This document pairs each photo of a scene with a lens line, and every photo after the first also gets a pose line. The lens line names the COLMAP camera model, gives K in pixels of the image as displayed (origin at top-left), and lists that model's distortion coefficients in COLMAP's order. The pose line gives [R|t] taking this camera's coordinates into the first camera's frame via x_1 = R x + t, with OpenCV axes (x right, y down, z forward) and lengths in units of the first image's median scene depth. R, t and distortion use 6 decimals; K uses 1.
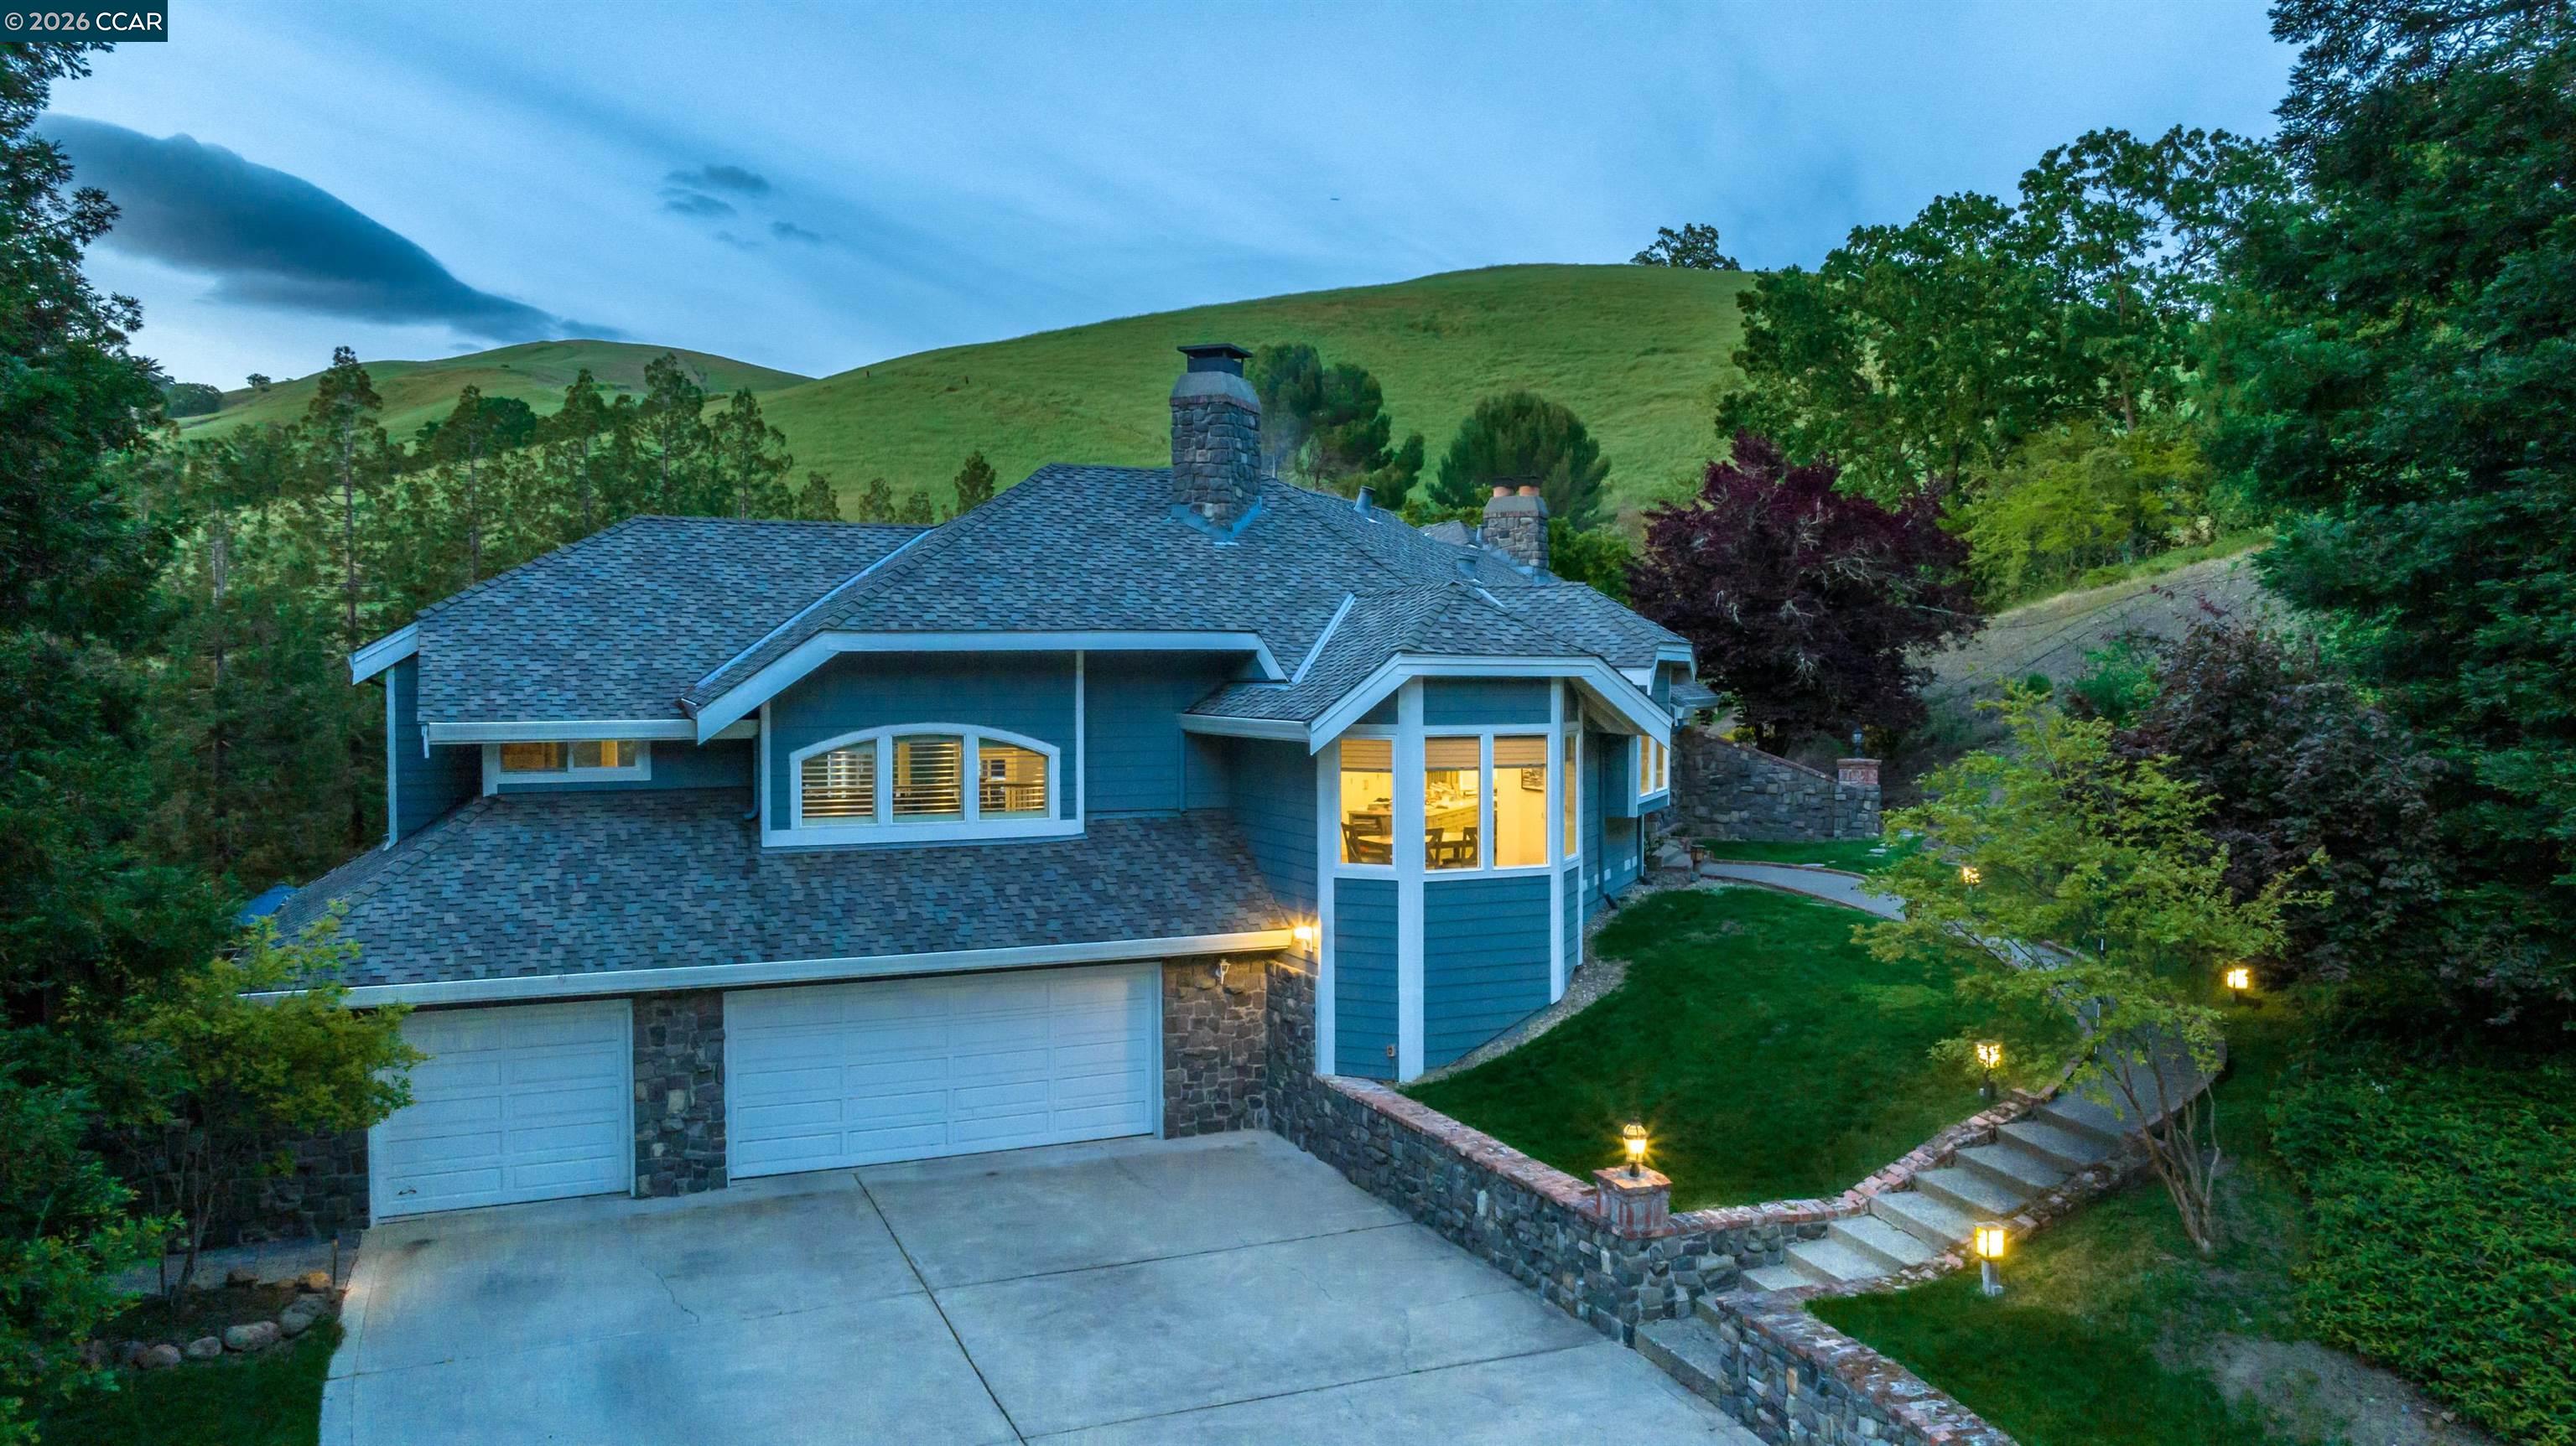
lens RADIAL K [[1837.5, 0, 1288.1], [0, 1837.5, 736.5], [0, 0, 1]] dist [-0.011528, 0.043369]
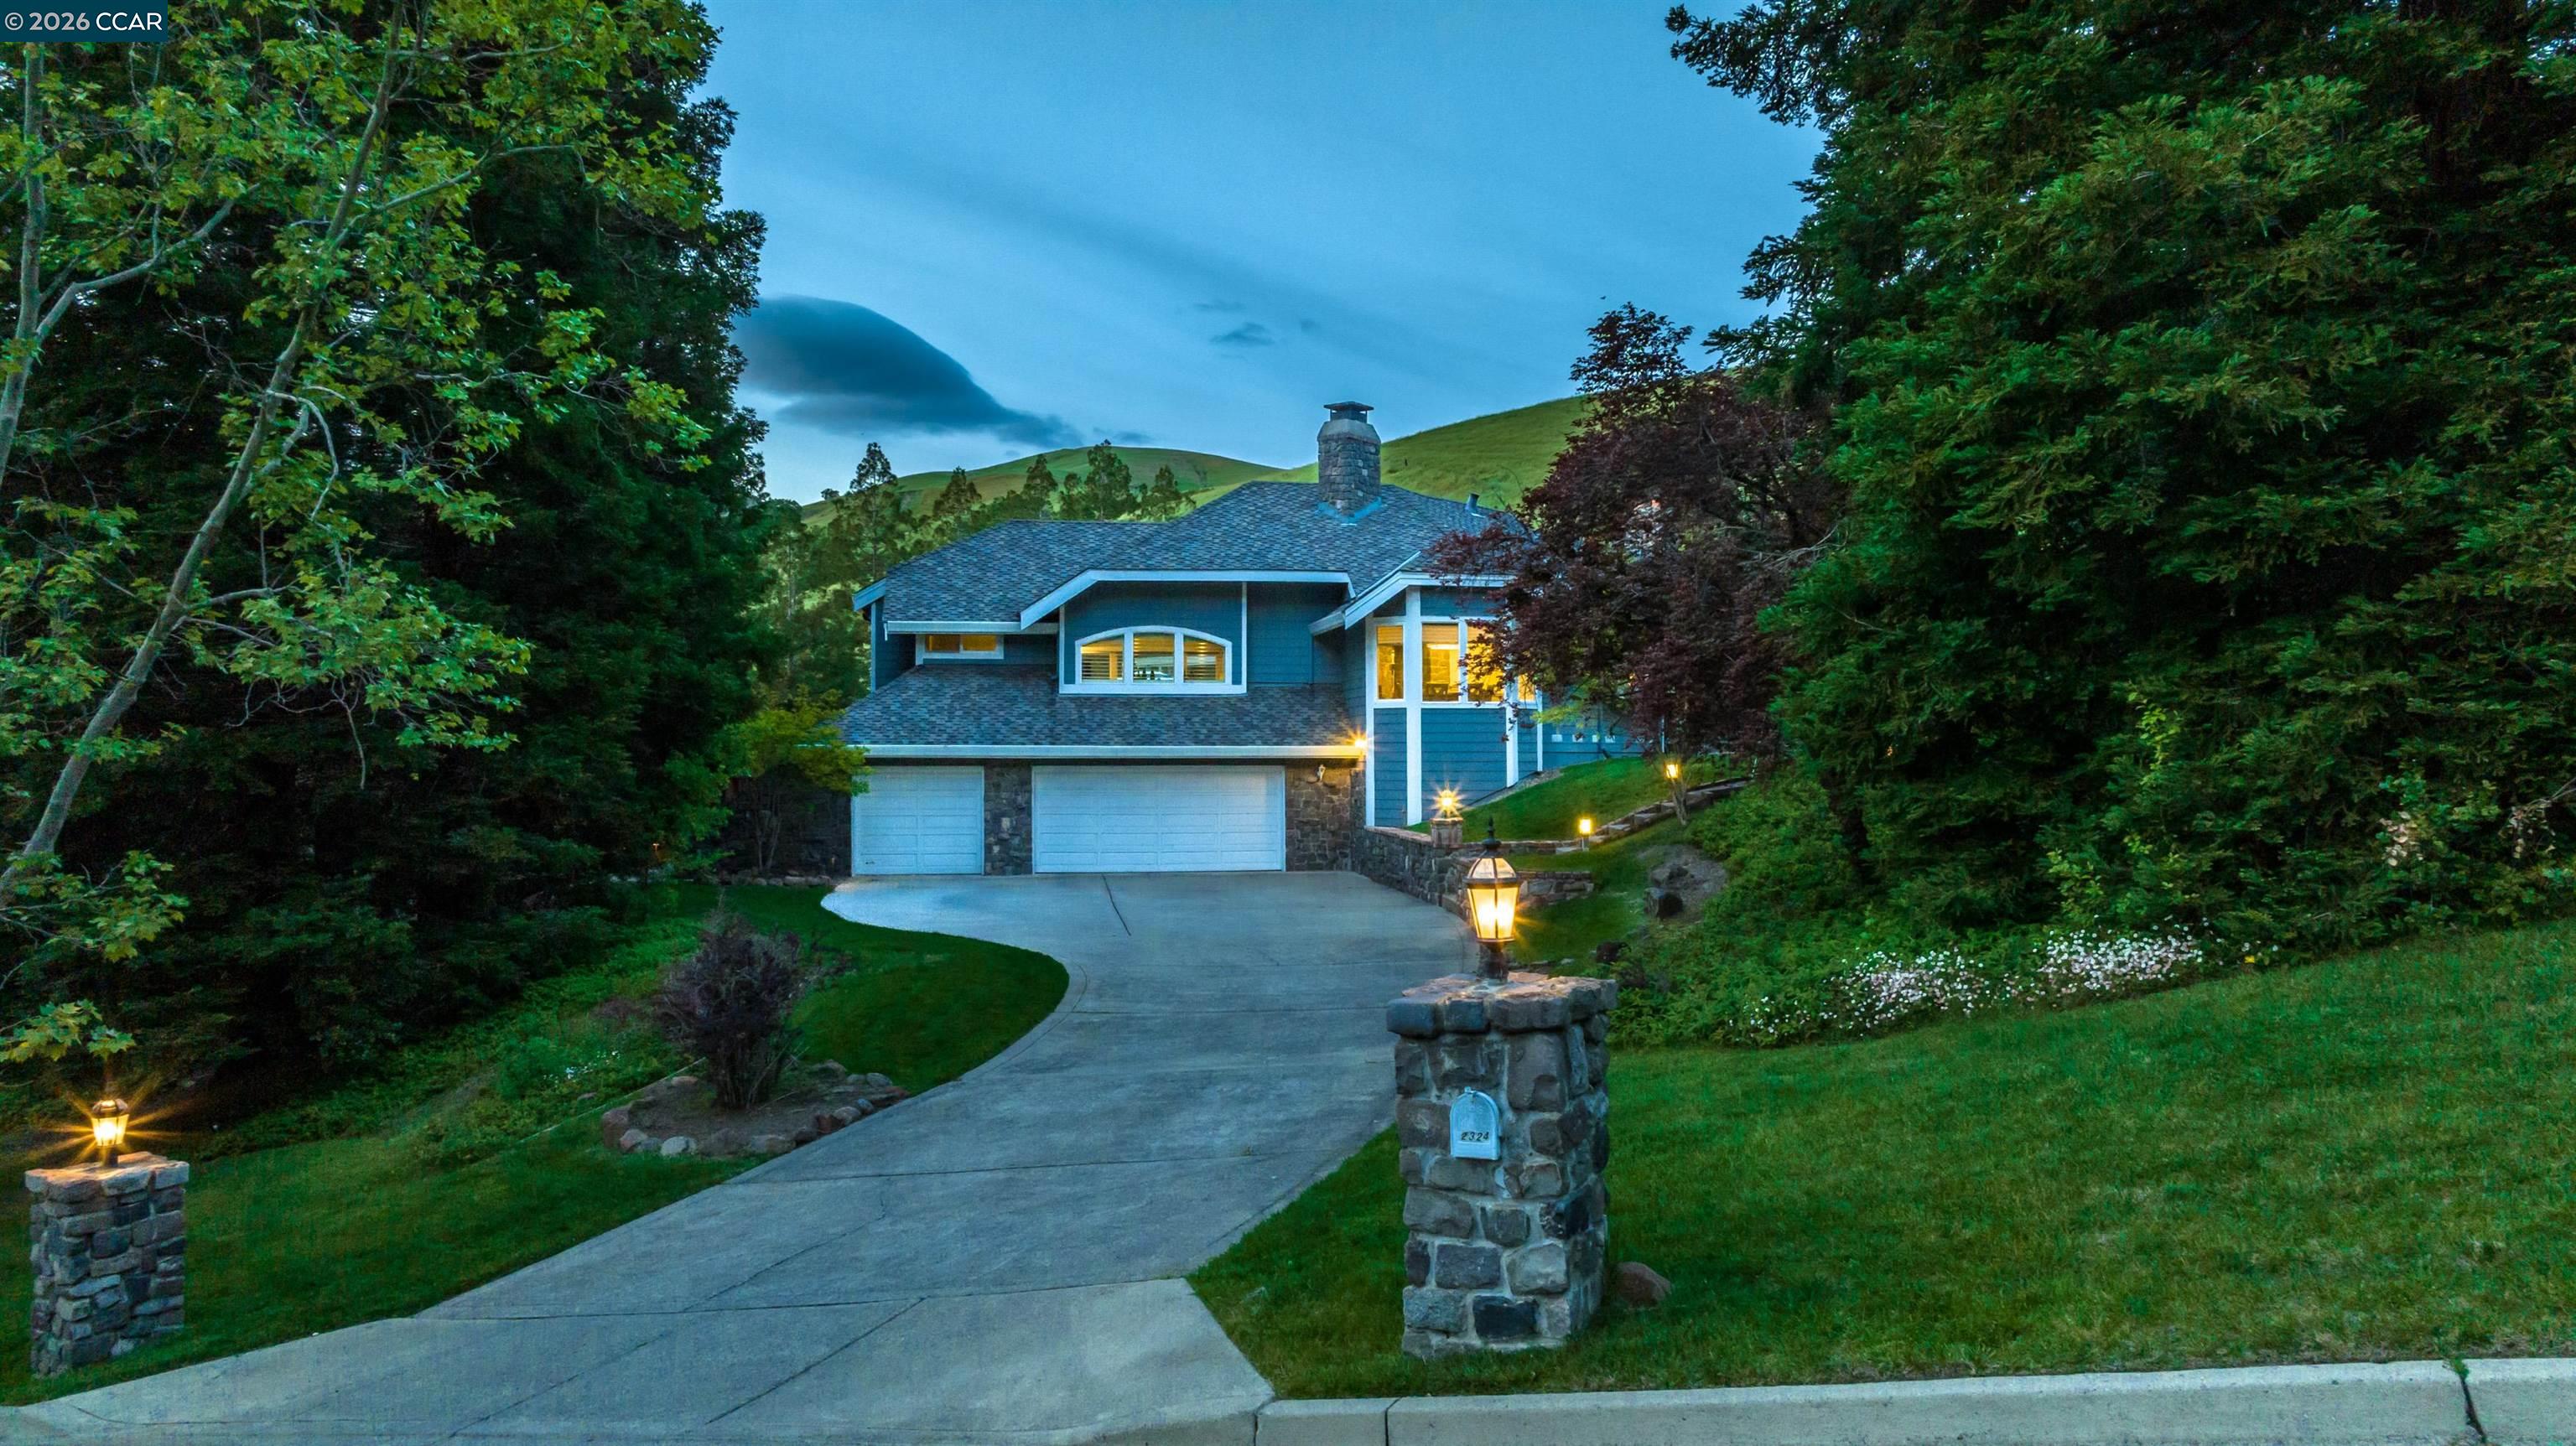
lens RADIAL K [[1837.5, 0, 1288.1], [0, 1837.5, 736.5], [0, 0, 1]] dist [-0.011528, 0.043369]
pose [[0.965590, -0.002558, -0.260056, 0.386387], [-0.009486, 0.998940, -0.045048, 0.178451], [0.259895, 0.045965, 0.964542, -0.649377]]
